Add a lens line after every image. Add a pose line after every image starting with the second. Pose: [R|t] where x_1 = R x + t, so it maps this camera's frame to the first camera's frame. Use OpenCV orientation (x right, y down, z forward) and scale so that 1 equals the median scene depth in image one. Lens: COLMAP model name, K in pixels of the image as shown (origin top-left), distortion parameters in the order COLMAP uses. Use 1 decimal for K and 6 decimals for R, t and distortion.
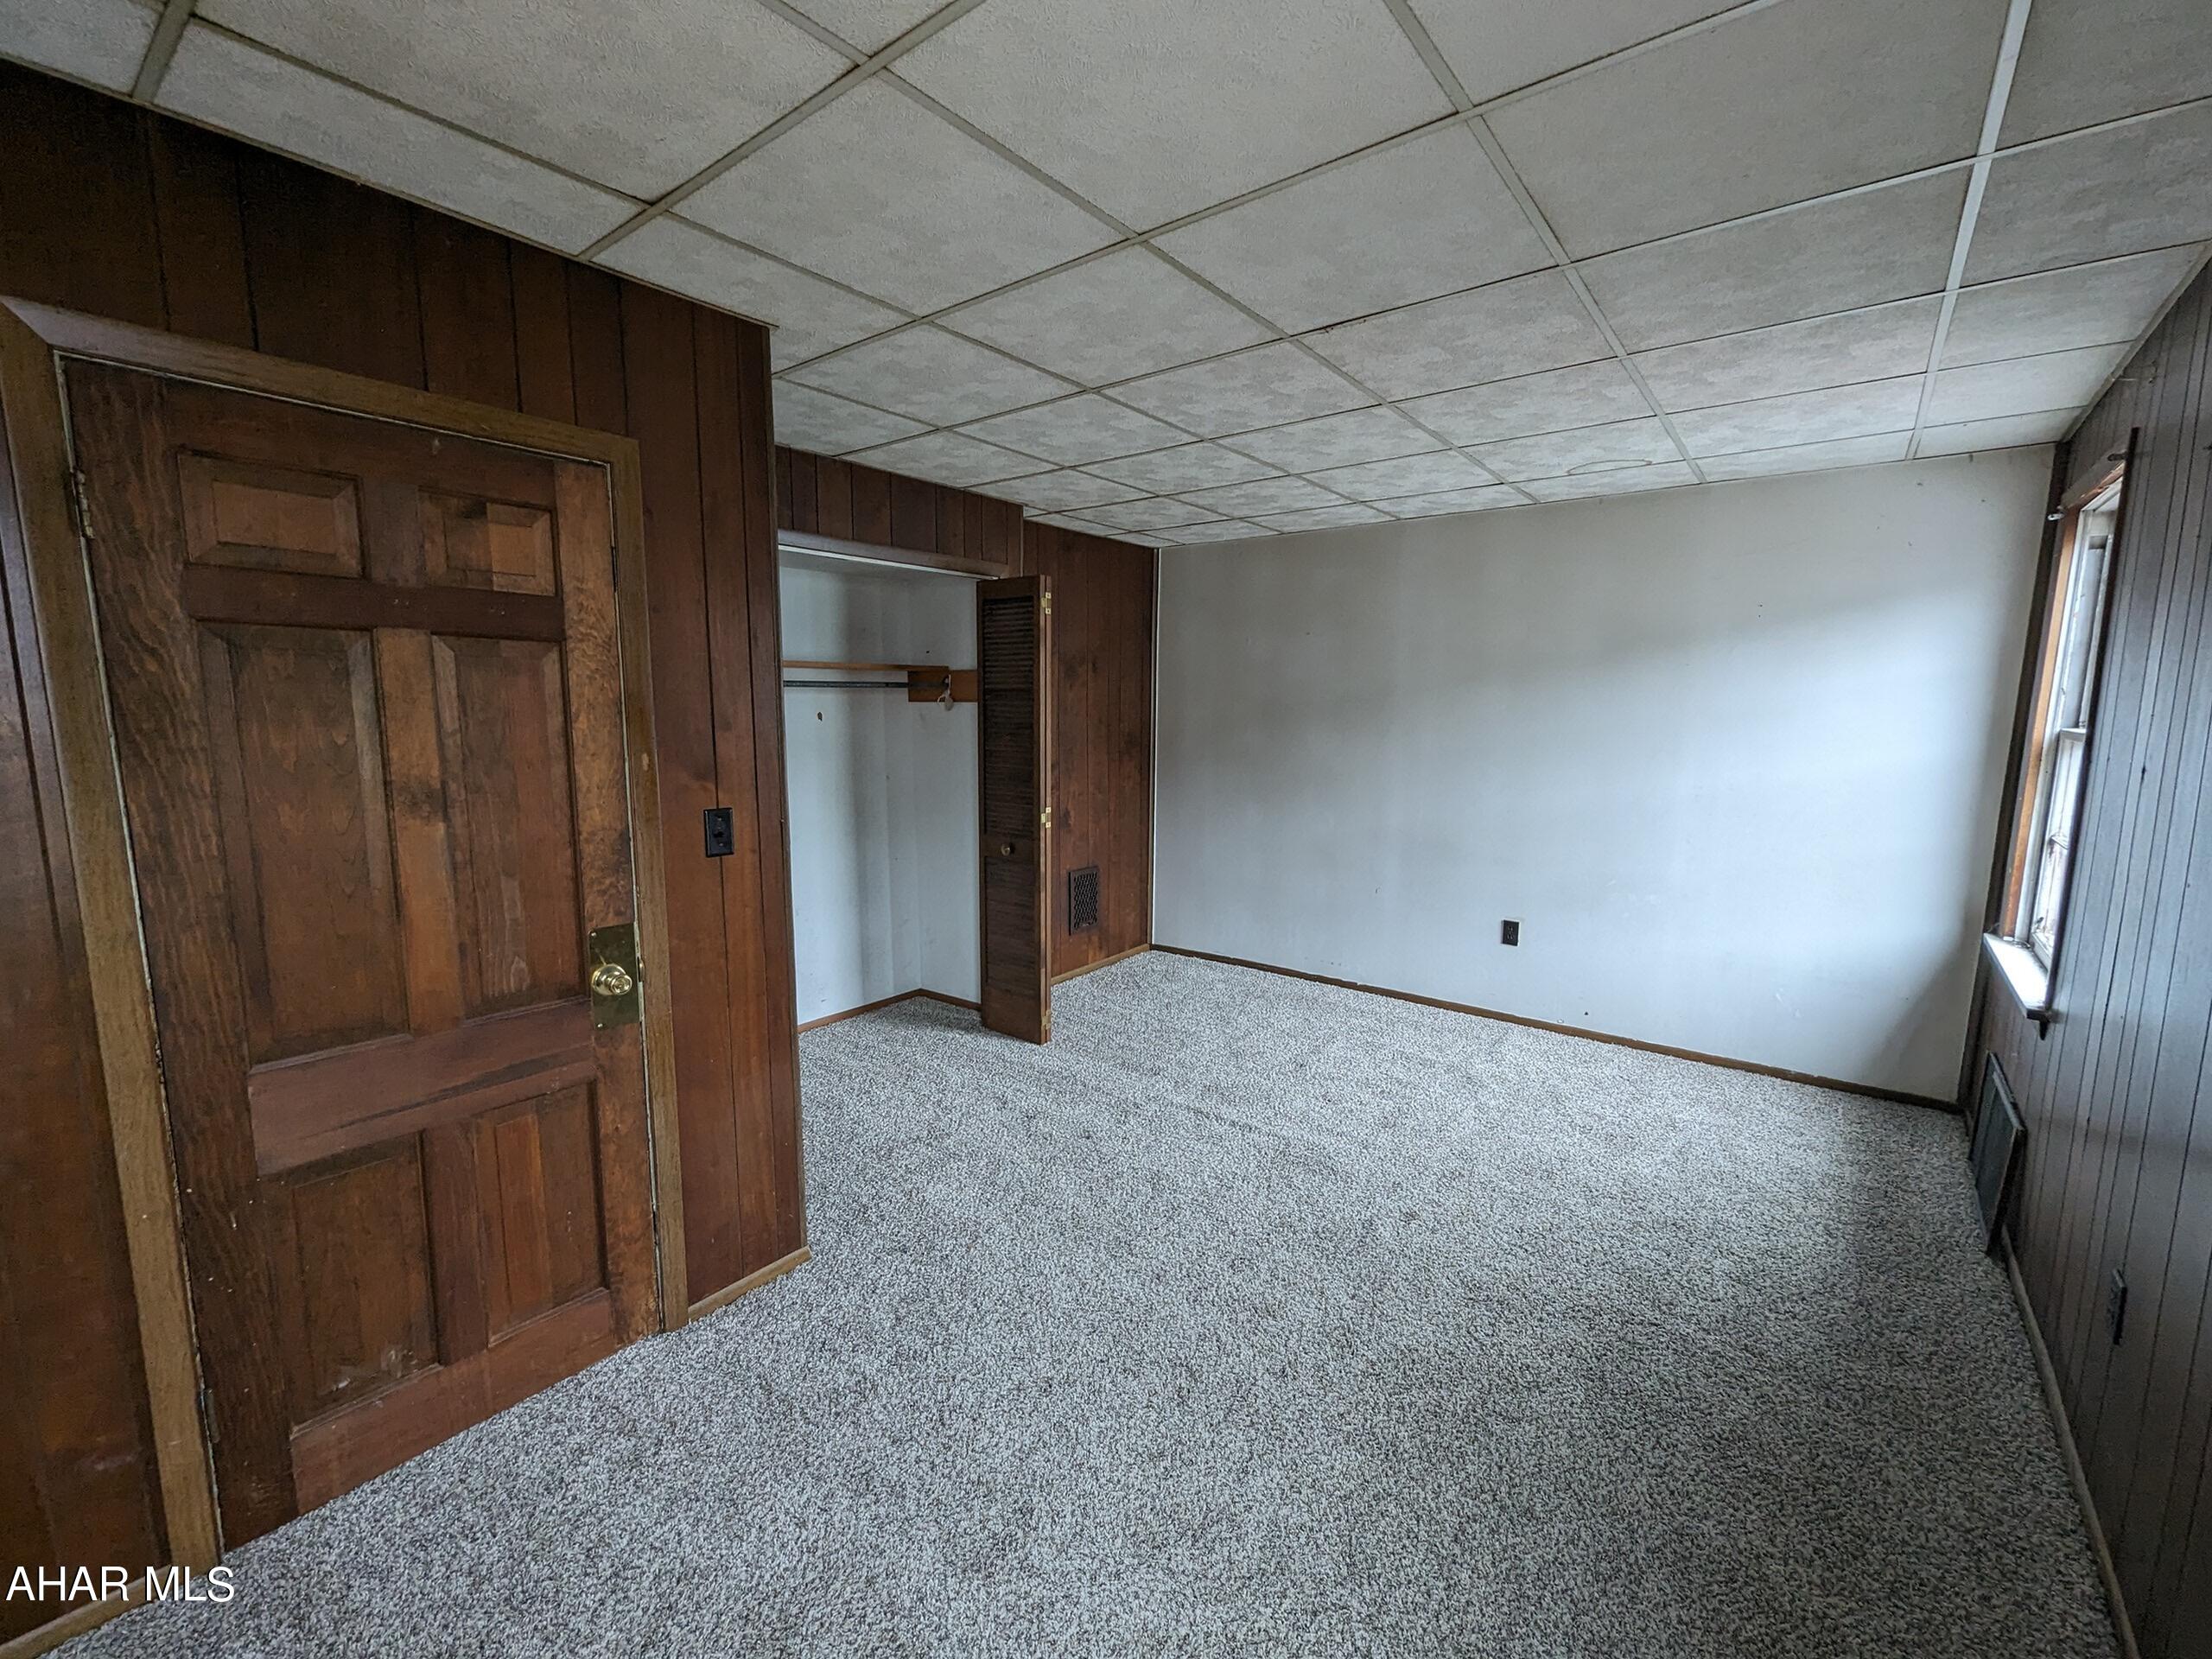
lens RADIAL K [[917.8, 0, 1106.7], [0, 917.8, 830.7], [0, 0, 1]] dist [-0.000209, -0.000829]
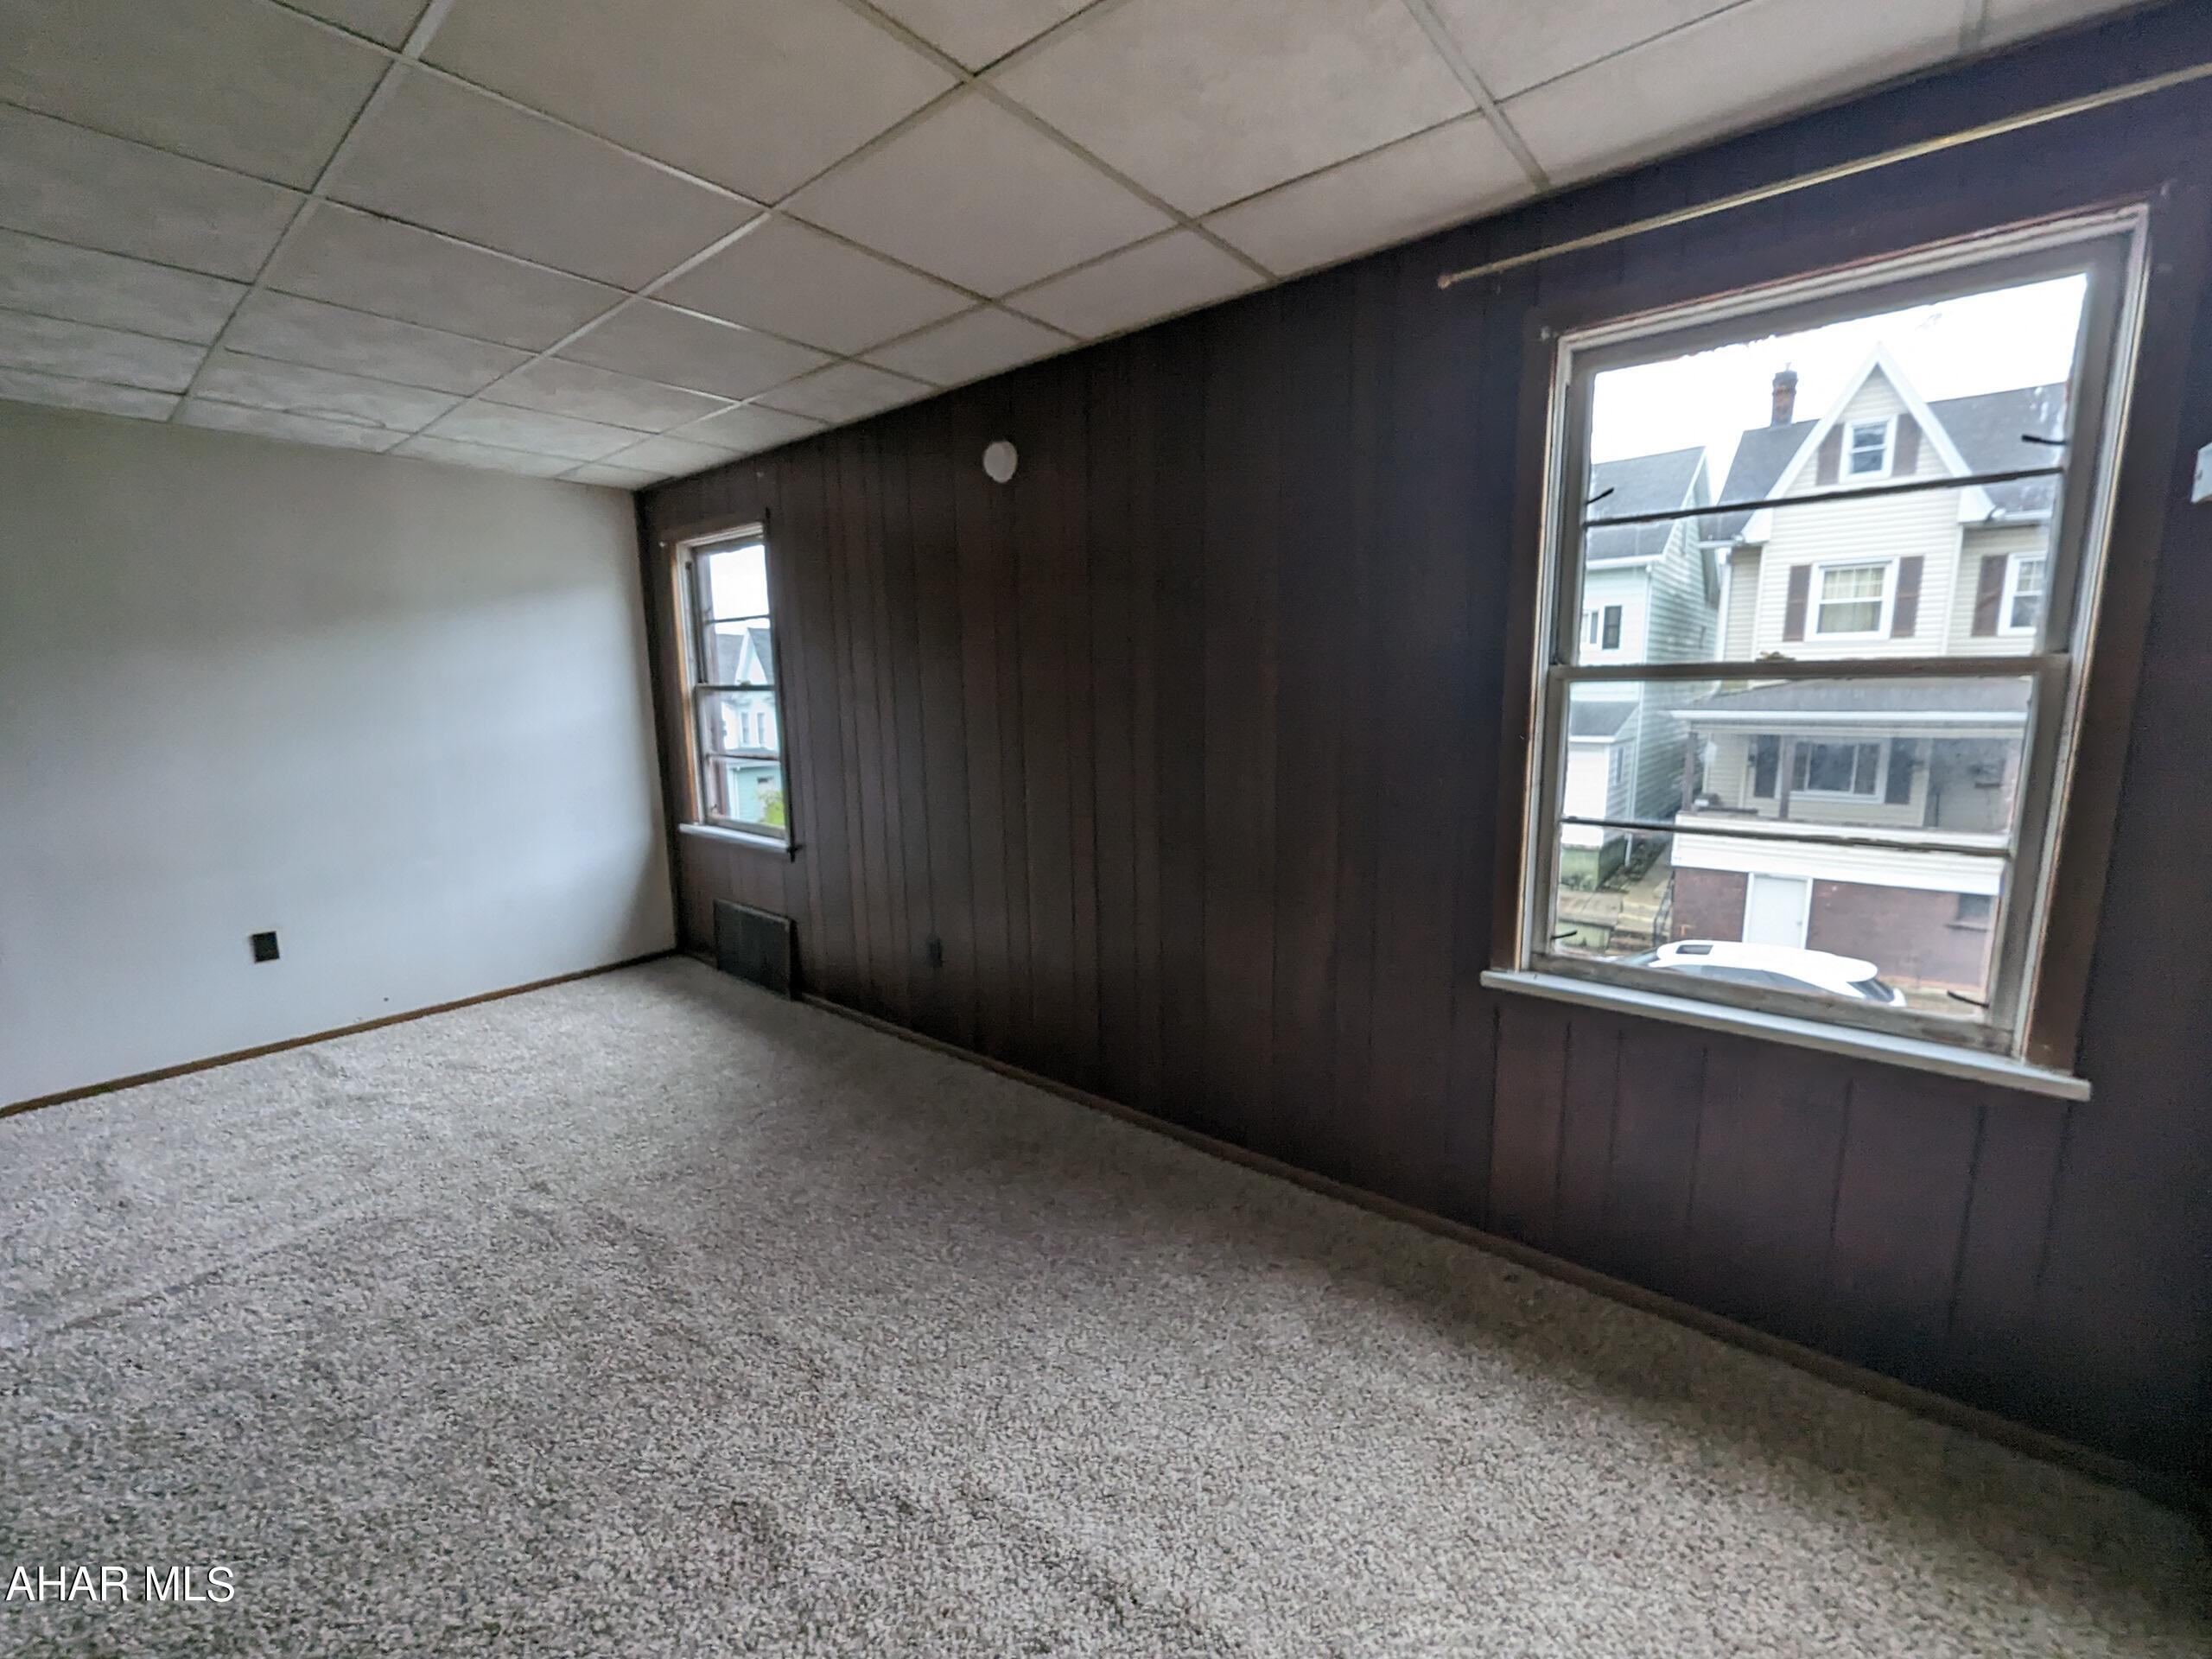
lens RADIAL K [[917.8, 0, 1105.3], [0, 917.8, 829.6], [0, 0, 1]] dist [-0.000209, -0.000829]
pose [[0.018624, -0.165809, 0.985982, -0.456478], [0.152680, 0.975059, 0.161088, -0.013881], [-0.988100, 0.147540, 0.043476, 0.246738]]
